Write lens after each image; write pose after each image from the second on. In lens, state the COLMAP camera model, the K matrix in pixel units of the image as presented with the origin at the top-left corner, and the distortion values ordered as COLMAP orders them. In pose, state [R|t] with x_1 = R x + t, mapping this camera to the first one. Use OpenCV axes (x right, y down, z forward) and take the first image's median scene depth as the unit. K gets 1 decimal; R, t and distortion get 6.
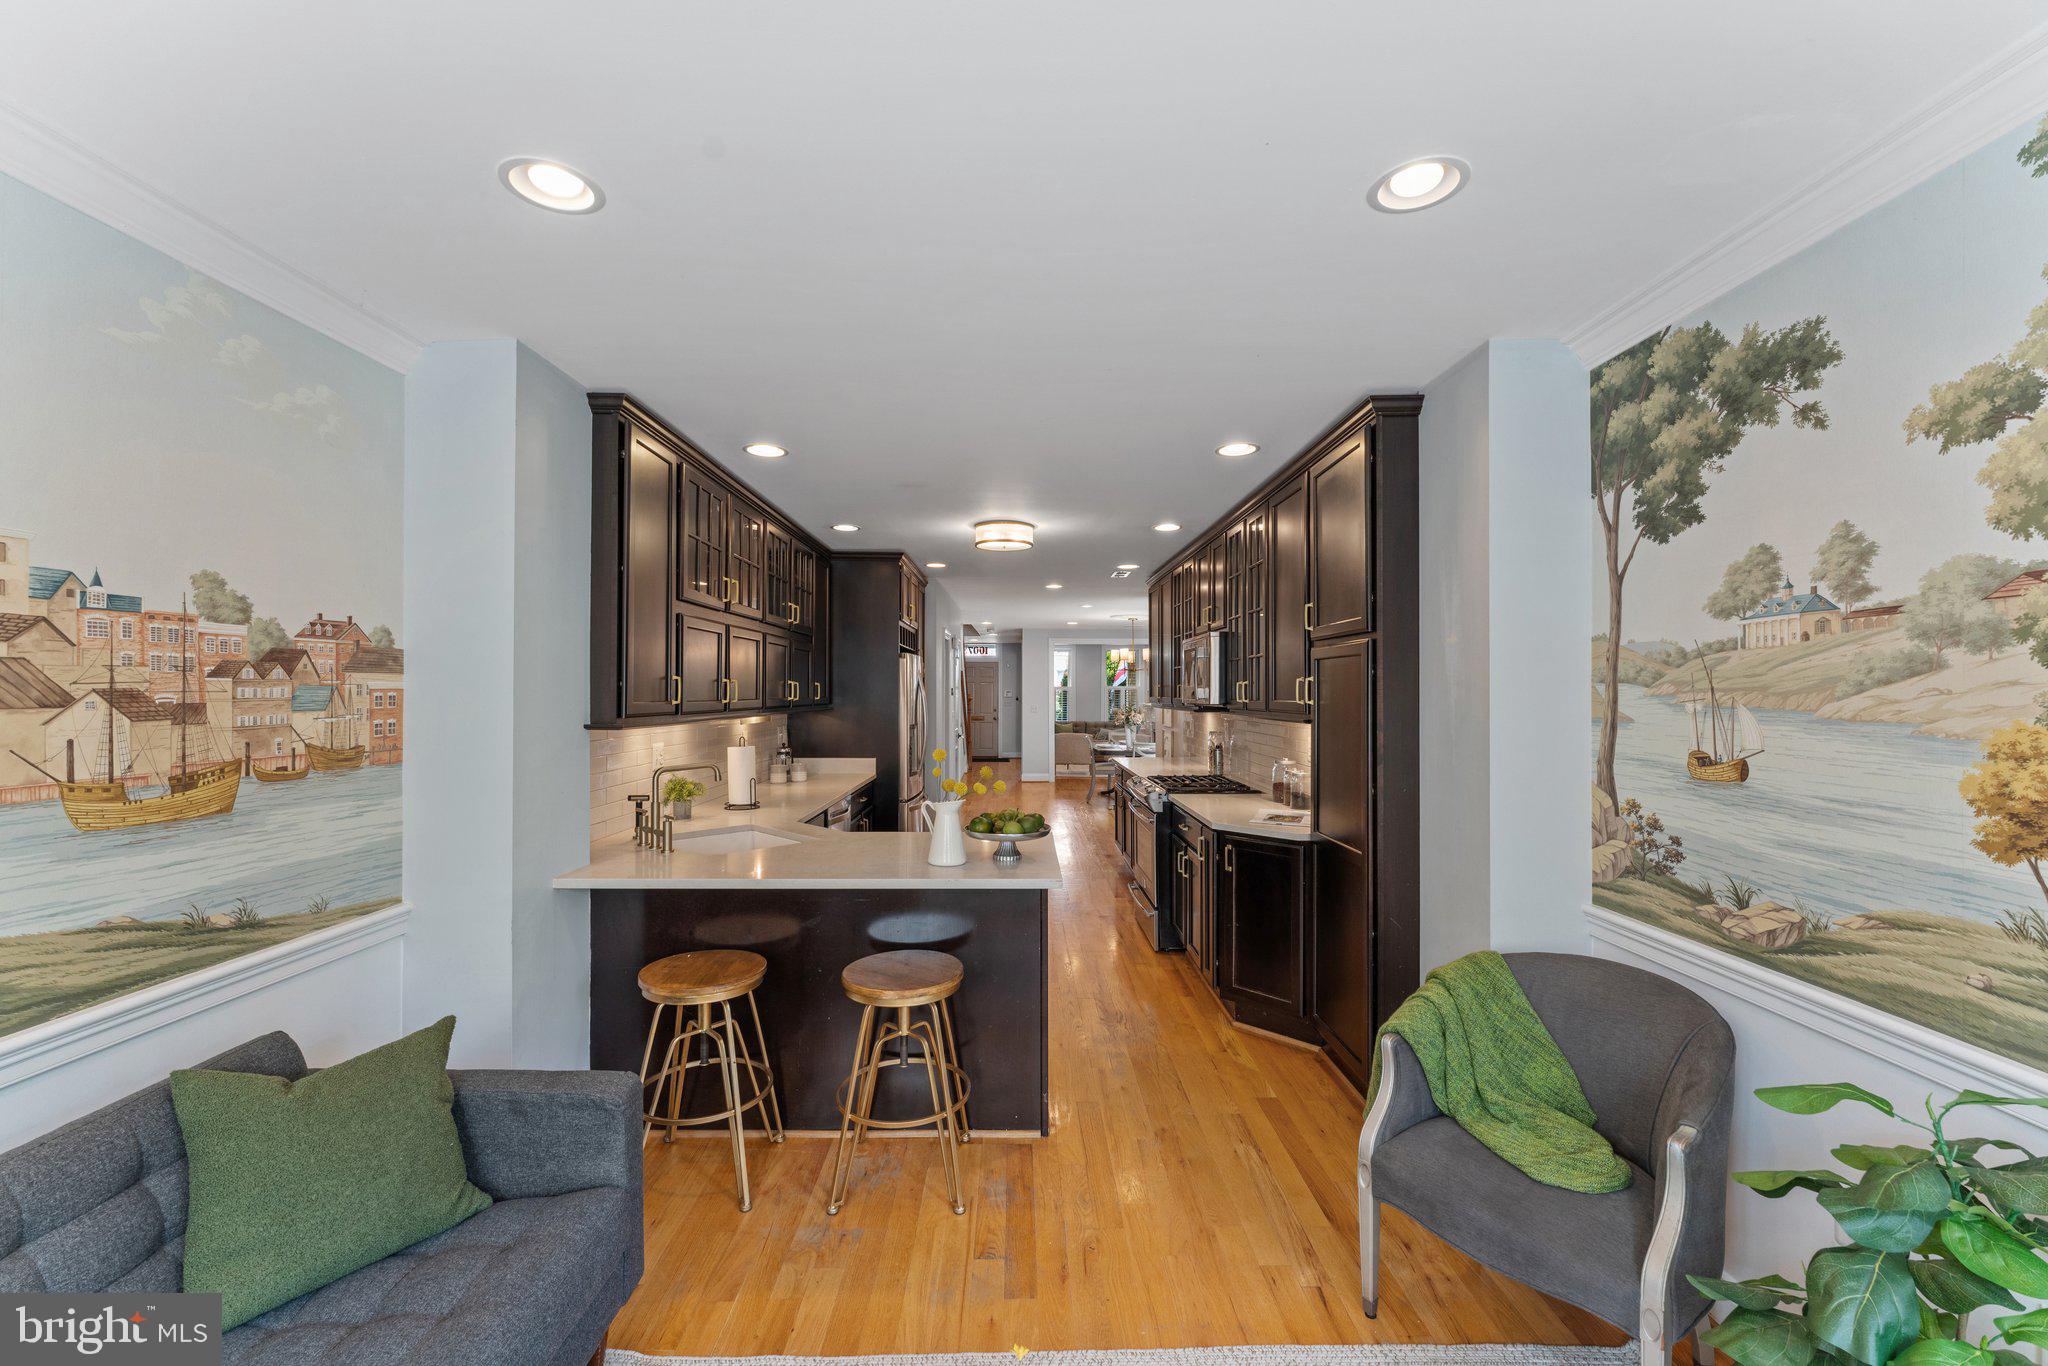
lens RADIAL K [[823.5, 0, 1022.9], [0, 823.5, 691.8], [0, 0, 1]] dist [0.000788, -0.000394]
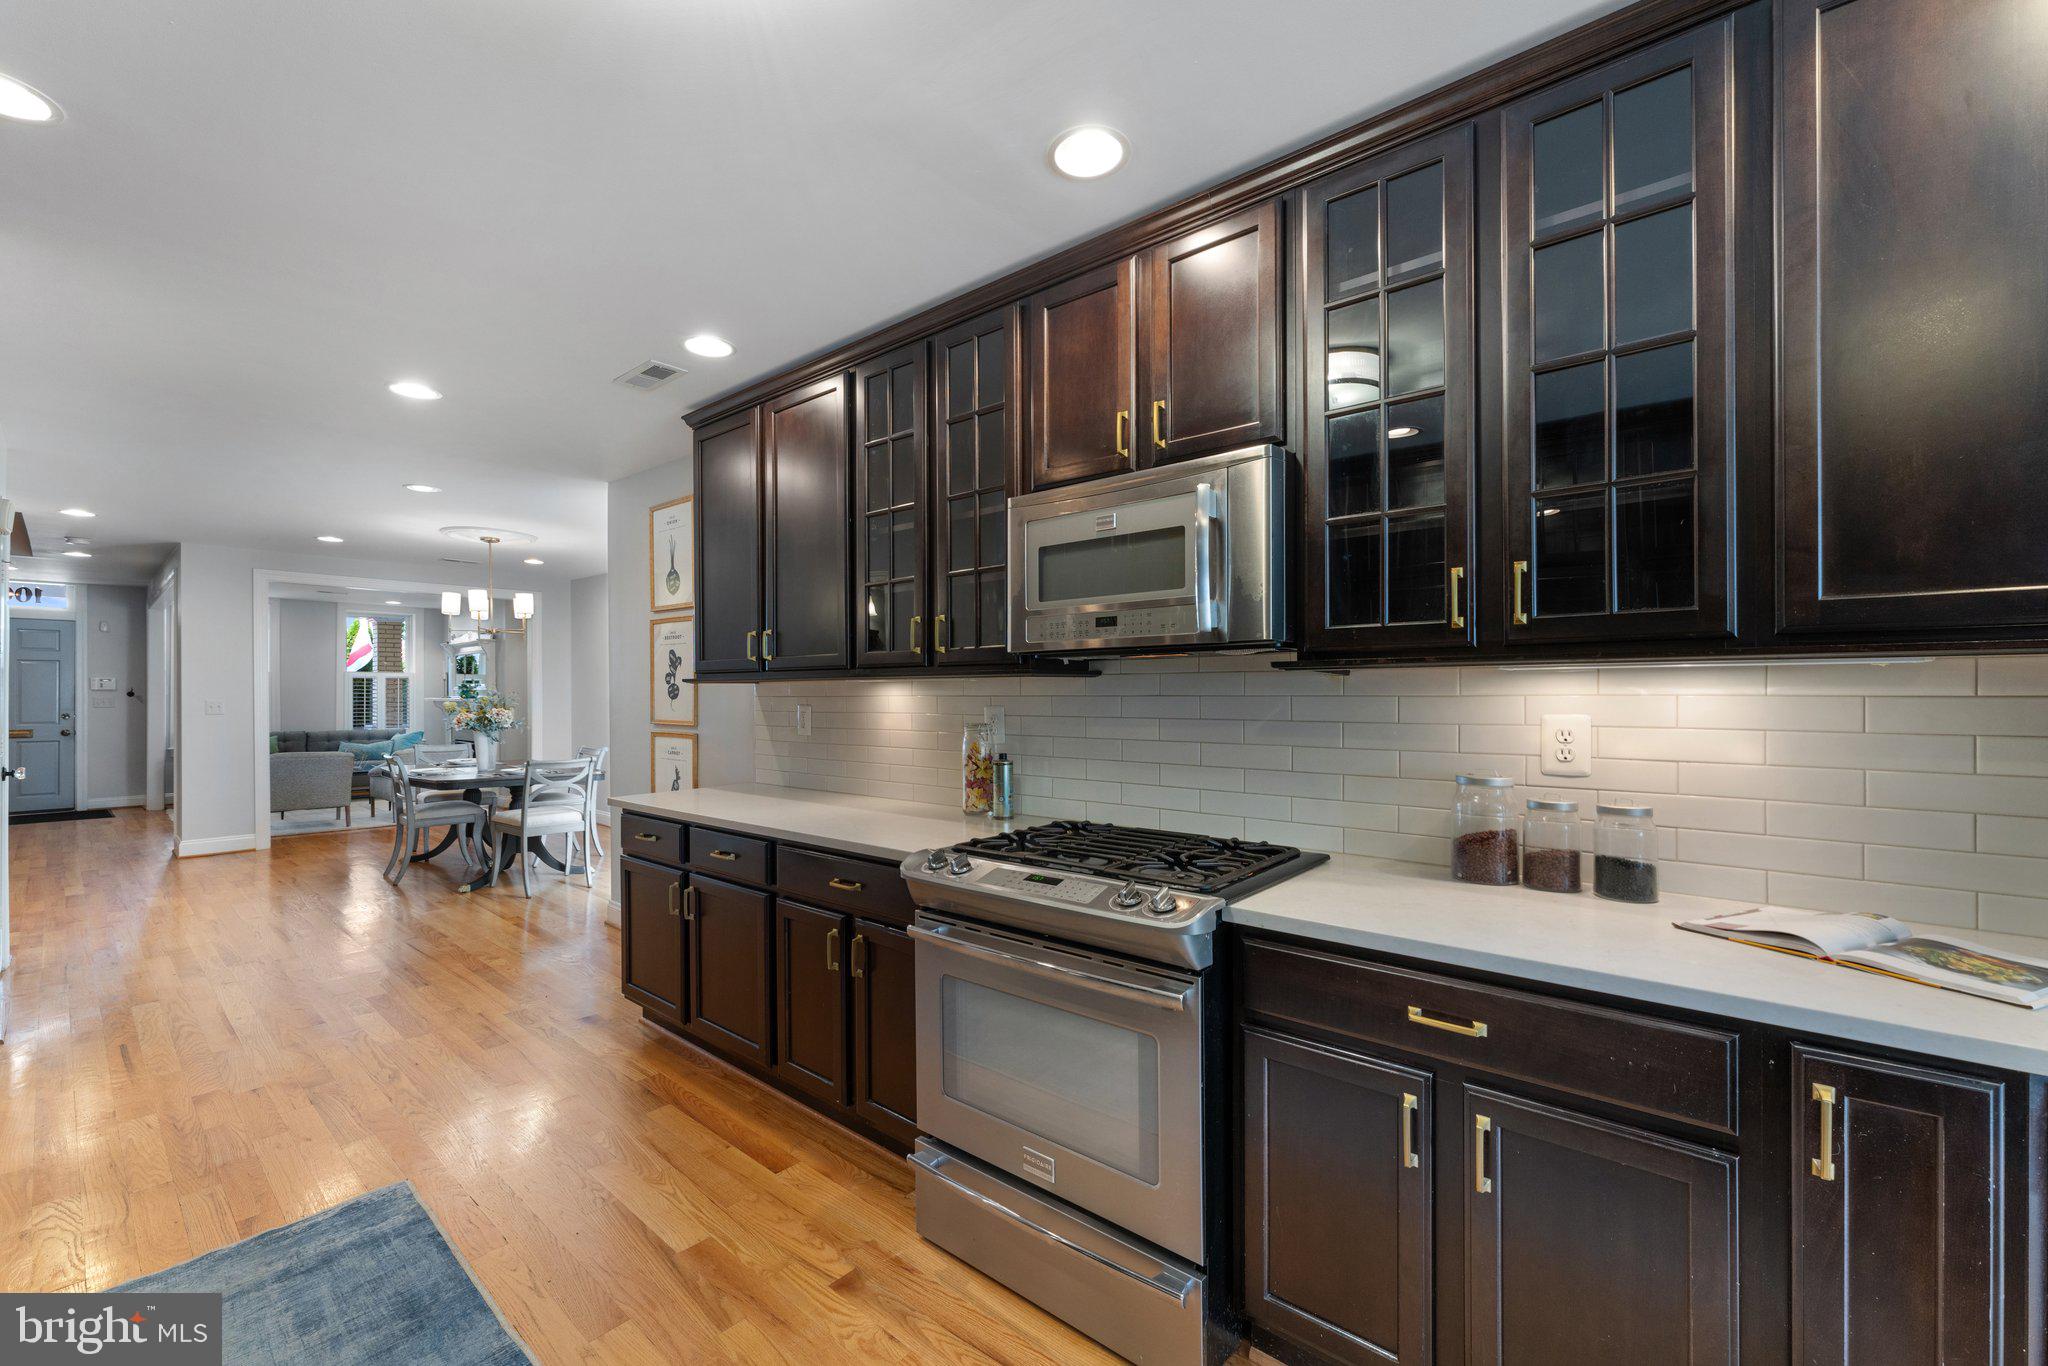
lens RADIAL K [[823.5, 0, 1018.4], [0, 823.5, 697.7], [0, 0, 1]] dist [0.000788, -0.000394]
pose [[0.652799, -0.009388, 0.757473, -0.265707], [0.005544, 0.999956, 0.007616, 0.079247], [-0.757511, -0.000772, 0.652822, 1.747265]]
